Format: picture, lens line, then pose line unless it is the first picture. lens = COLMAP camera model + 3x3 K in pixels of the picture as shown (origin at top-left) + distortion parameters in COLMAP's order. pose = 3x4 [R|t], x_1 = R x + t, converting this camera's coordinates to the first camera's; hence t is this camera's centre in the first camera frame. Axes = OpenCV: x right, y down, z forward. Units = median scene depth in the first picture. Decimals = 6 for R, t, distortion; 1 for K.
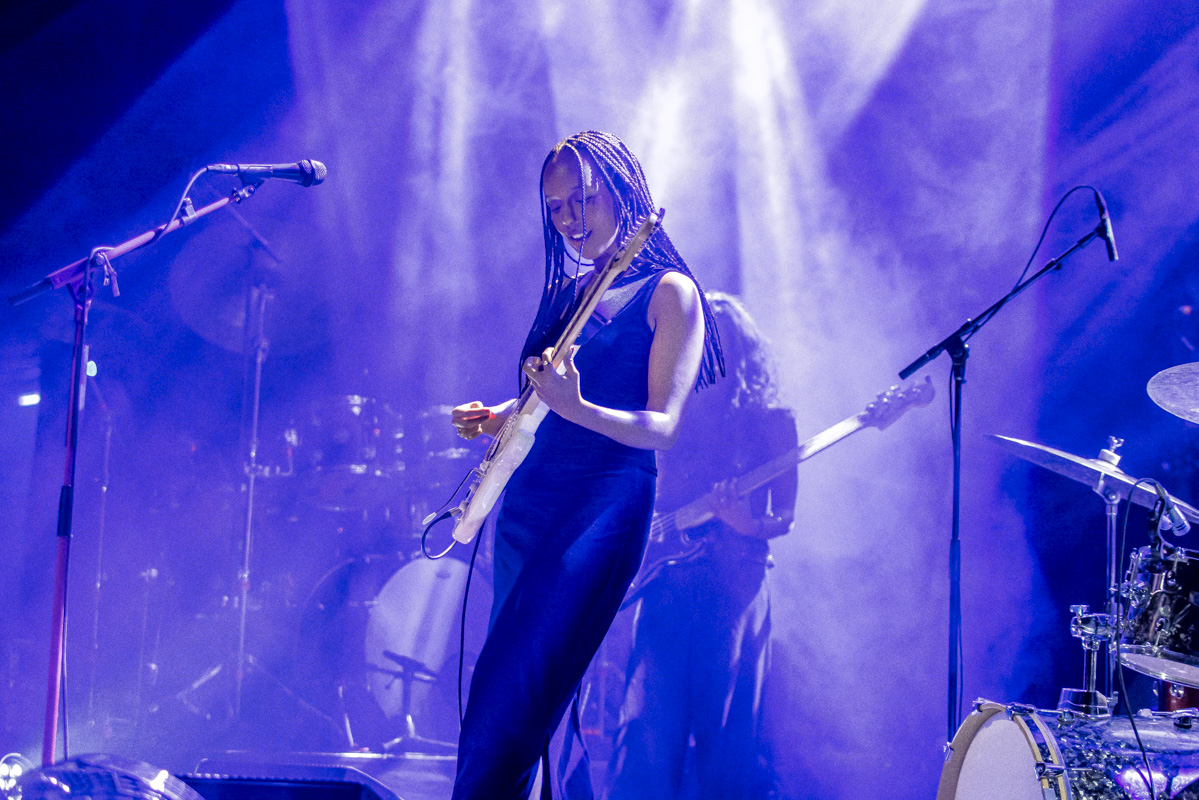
lens RADIAL K [[3083.9, 0, 598.3], [0, 3083.9, 396.8], [0, 0, 1]] dist [-0.156104, 0.000000]
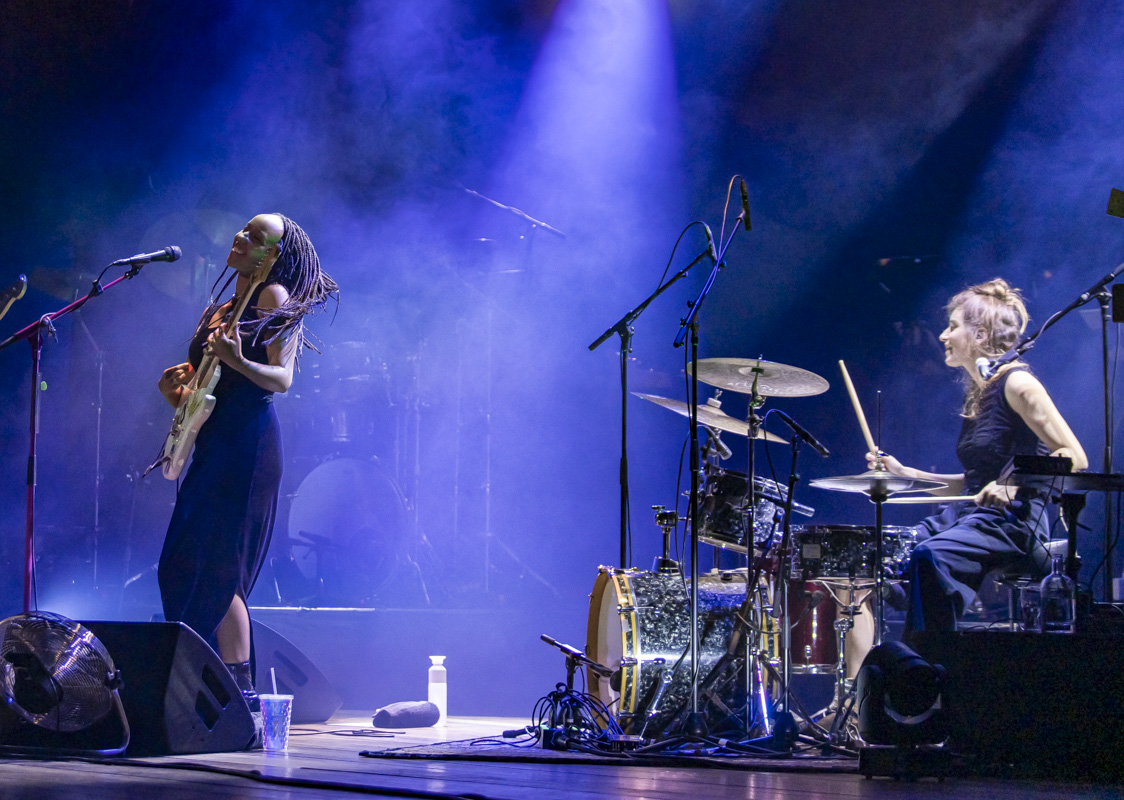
lens RADIAL K [[4246.9, 0, 563.1], [0, 4246.9, 398.6], [0, 0, 1]] dist [-0.089275, 0.000000]
pose [[0.995463, -0.032435, -0.089449, 0.280583], [0.038617, 0.996919, 0.068273, -0.129253], [0.086959, -0.071417, 0.993649, -1.104137]]
